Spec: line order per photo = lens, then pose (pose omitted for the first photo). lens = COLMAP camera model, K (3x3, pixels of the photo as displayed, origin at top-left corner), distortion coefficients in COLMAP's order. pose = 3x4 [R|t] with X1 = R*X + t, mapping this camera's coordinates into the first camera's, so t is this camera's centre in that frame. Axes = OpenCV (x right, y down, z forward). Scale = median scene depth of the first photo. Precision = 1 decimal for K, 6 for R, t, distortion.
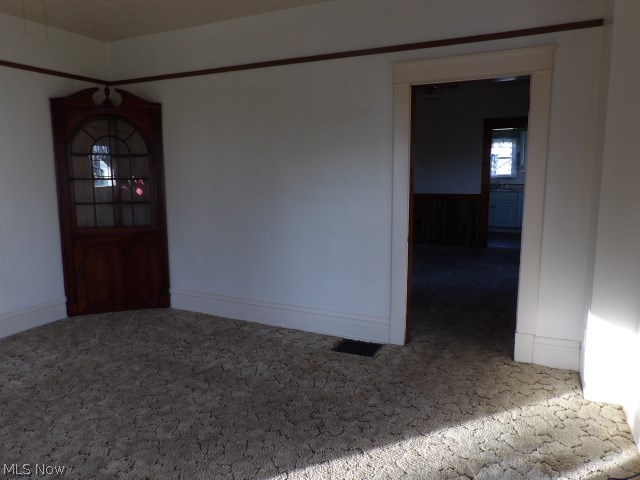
lens RADIAL K [[450.4, 0, 318.4], [0, 450.4, 238.0], [0, 0, 1]] dist [-0.035314, 0.017672]
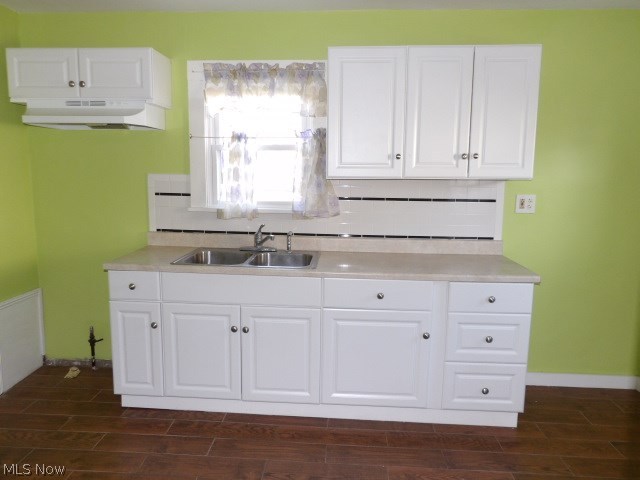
lens RADIAL K [[450.4, 0, 316.5], [0, 450.4, 238.6], [0, 0, 1]] dist [-0.035314, 0.017672]
pose [[0.928523, -0.048891, 0.368041, 0.410431], [0.043616, 0.998792, 0.022644, -0.155621], [-0.368704, -0.004973, 0.929534, 0.896857]]
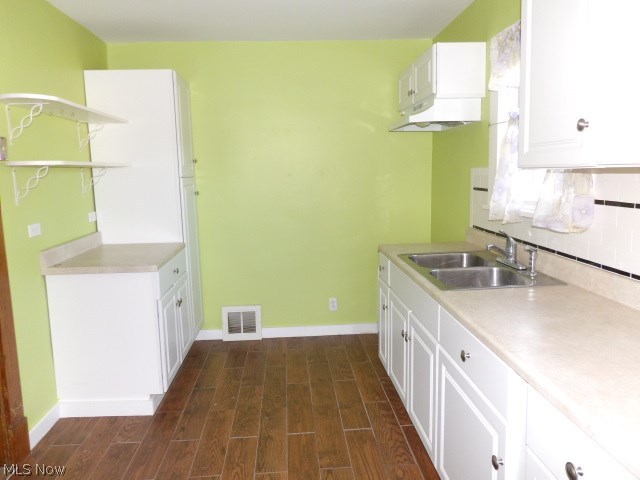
lens RADIAL K [[450.4, 0, 318.3], [0, 450.4, 238.7], [0, 0, 1]] dist [-0.035314, 0.017672]
pose [[0.503163, 0.119163, -0.855936, 0.699006], [-0.112448, 0.991055, 0.071871, -0.162760], [0.856844, 0.060085, 0.512062, 1.017503]]
